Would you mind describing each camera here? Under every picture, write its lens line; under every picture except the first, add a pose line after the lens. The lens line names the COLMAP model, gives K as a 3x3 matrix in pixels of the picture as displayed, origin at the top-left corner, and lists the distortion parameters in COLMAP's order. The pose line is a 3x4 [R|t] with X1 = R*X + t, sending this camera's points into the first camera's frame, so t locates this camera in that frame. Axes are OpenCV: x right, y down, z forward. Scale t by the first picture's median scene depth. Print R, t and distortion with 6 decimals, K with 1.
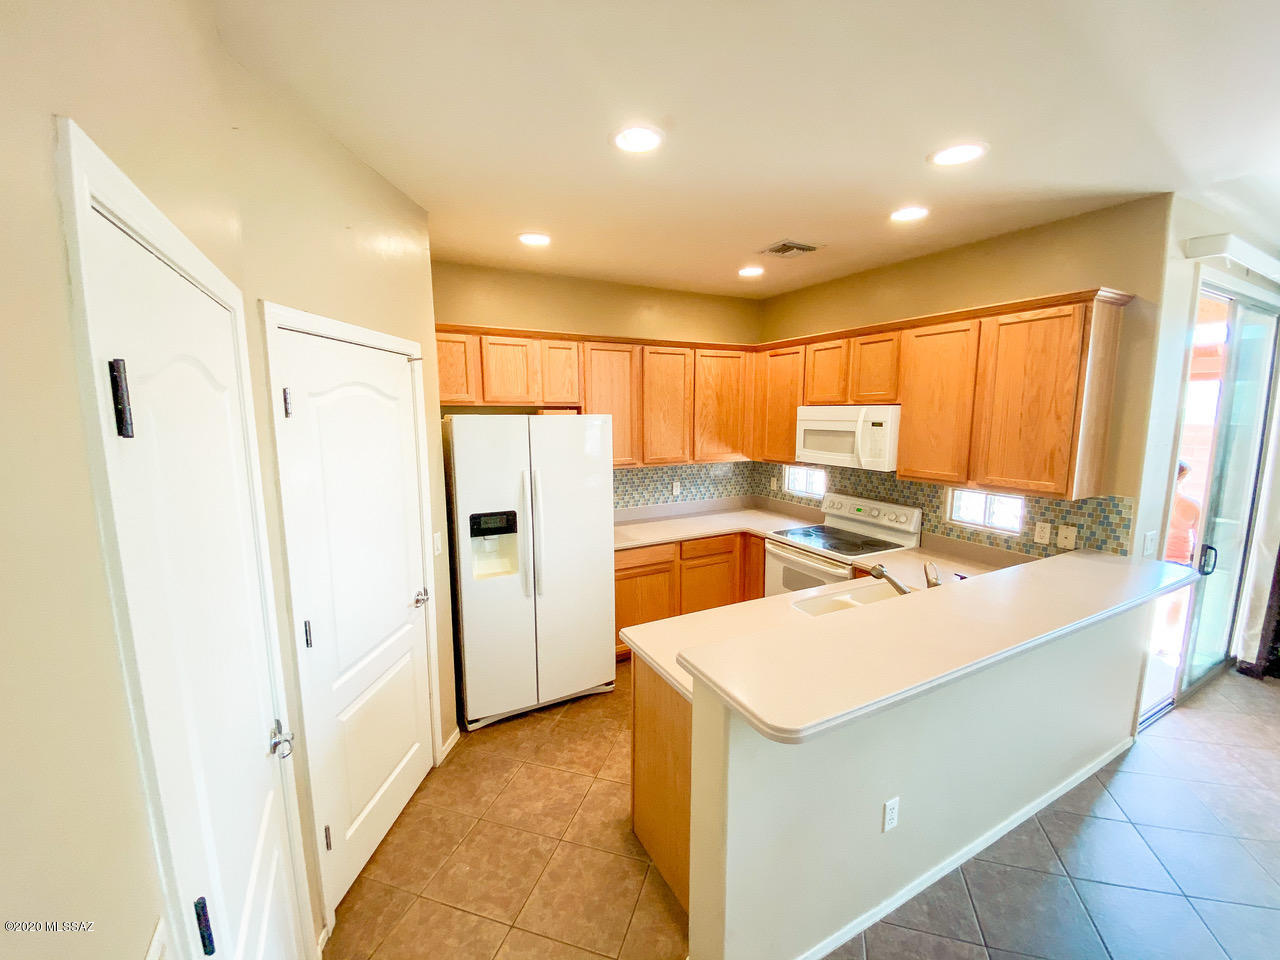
lens RADIAL K [[516.7, 0, 640.0], [0, 516.7, 480.0], [0, 0, 1]] dist [0.021269, 0.000025]
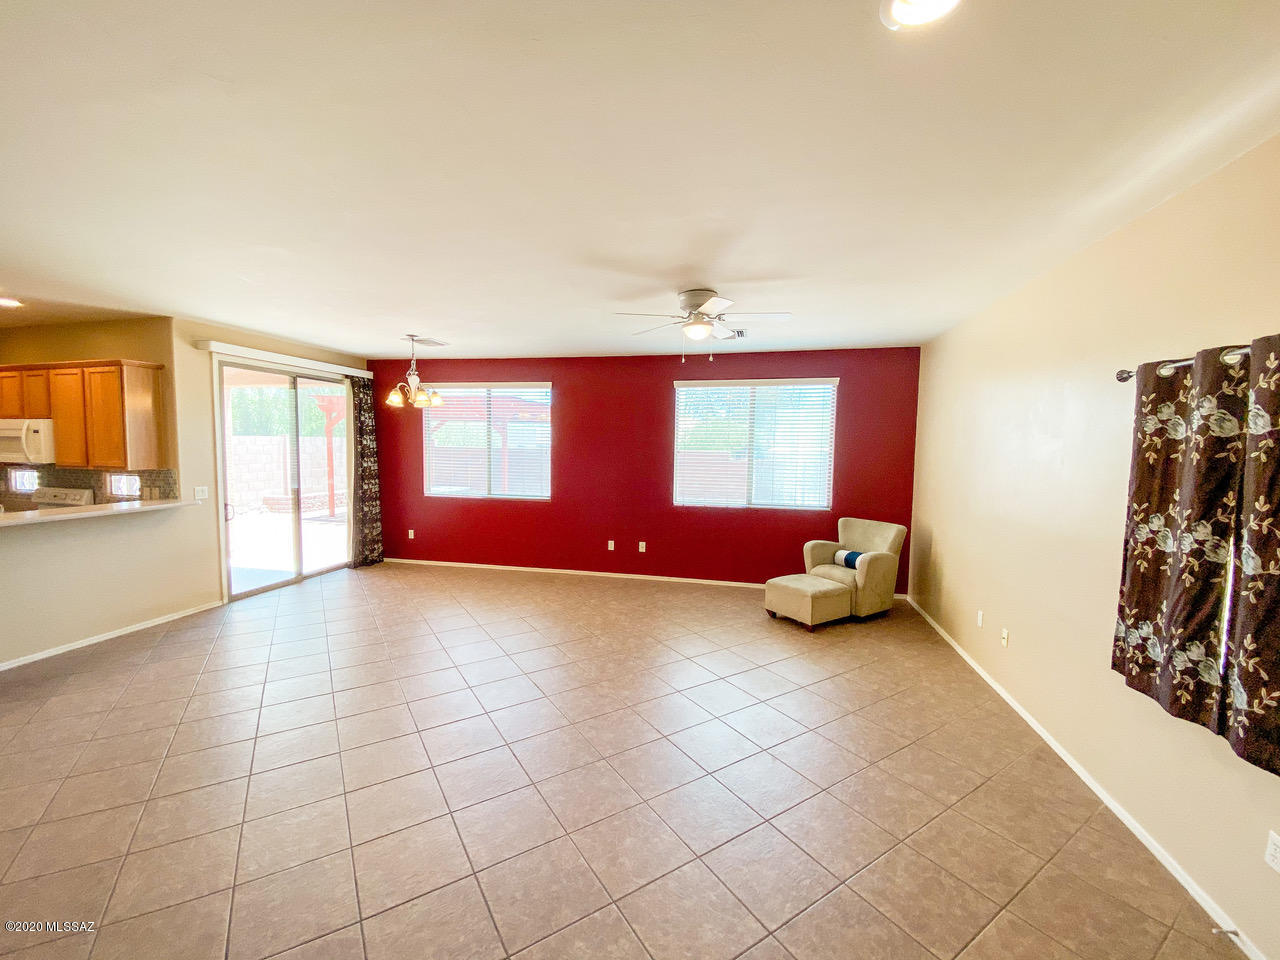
lens RADIAL K [[520.6, 0, 640.0], [0, 520.6, 480.0], [0, 0, 1]] dist [0.019466, -0.017155]
pose [[0.646691, -0.039392, 0.761734, 0.396084], [0.089319, 0.995706, -0.024338, 0.191902], [-0.757504, 0.083777, 0.647432, -1.080923]]
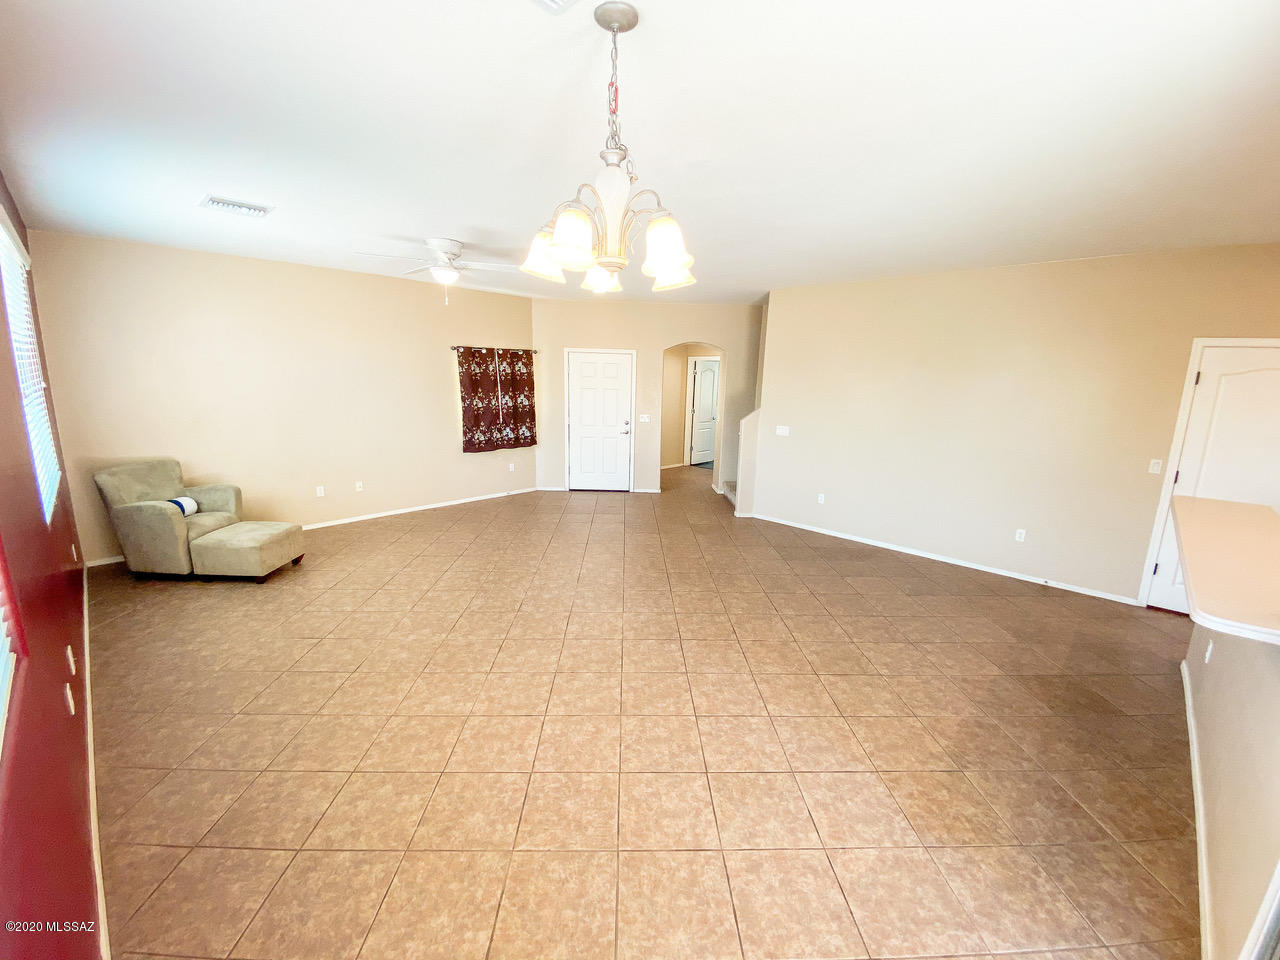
lens RADIAL K [[520.6, 0, 640.0], [0, 520.6, 480.0], [0, 0, 1]] dist [0.019466, -0.017155]
pose [[-0.947762, 0.043739, -0.315966, 1.258483], [-0.065247, 0.943027, 0.326255, -0.100545], [0.312234, 0.329828, -0.890911, 0.827824]]
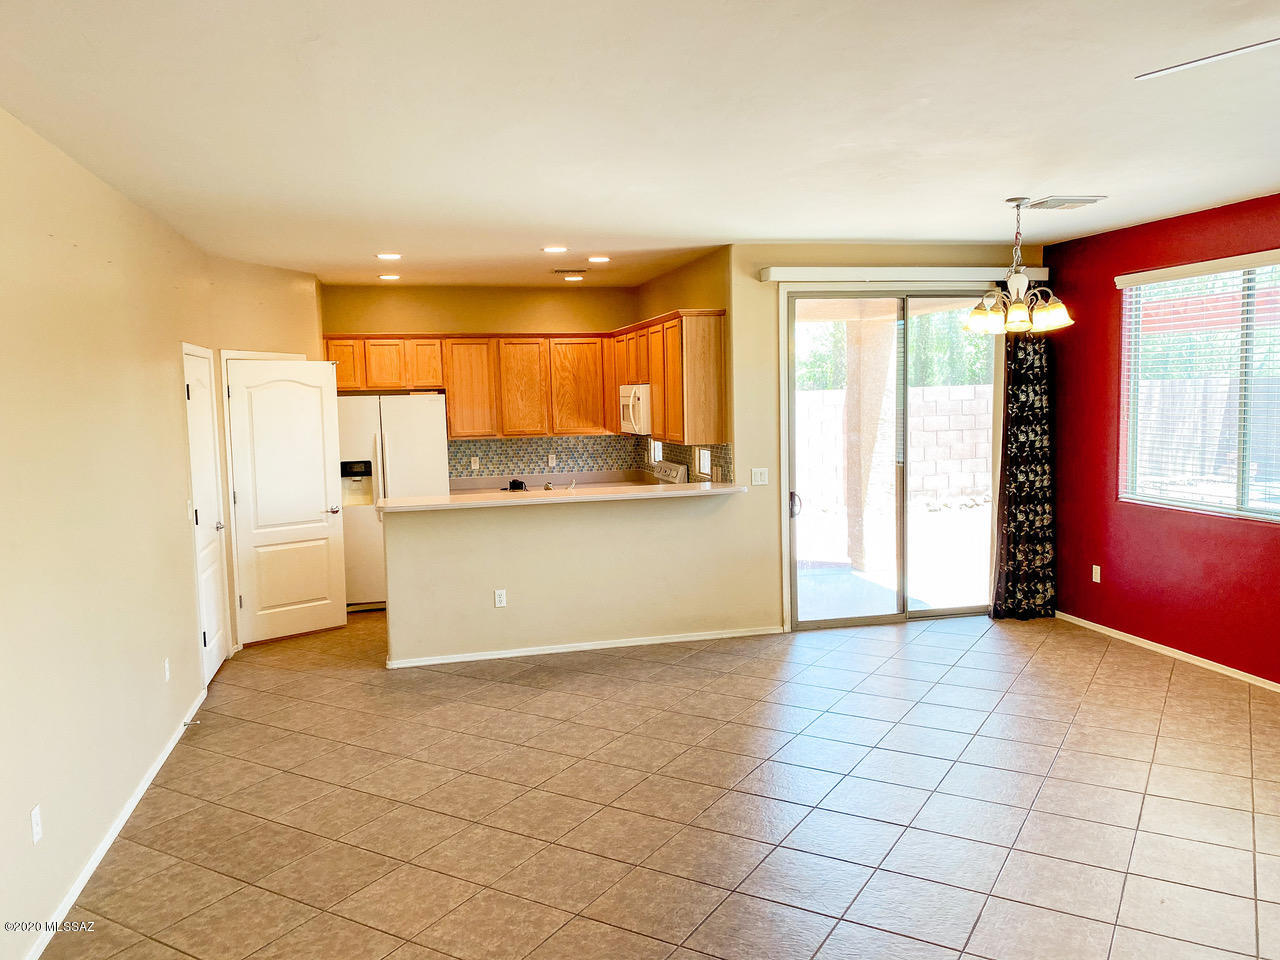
lens RADIAL K [[969.4, 0, 640.0], [0, 969.4, 480.0], [0, 0, 1]] dist [0.057030, -0.001604]
pose [[0.970672, 0.001001, -0.240407, 0.934335], [-0.011353, 0.999067, -0.041680, 0.177200], [0.240141, 0.043187, 0.969777, -1.203998]]
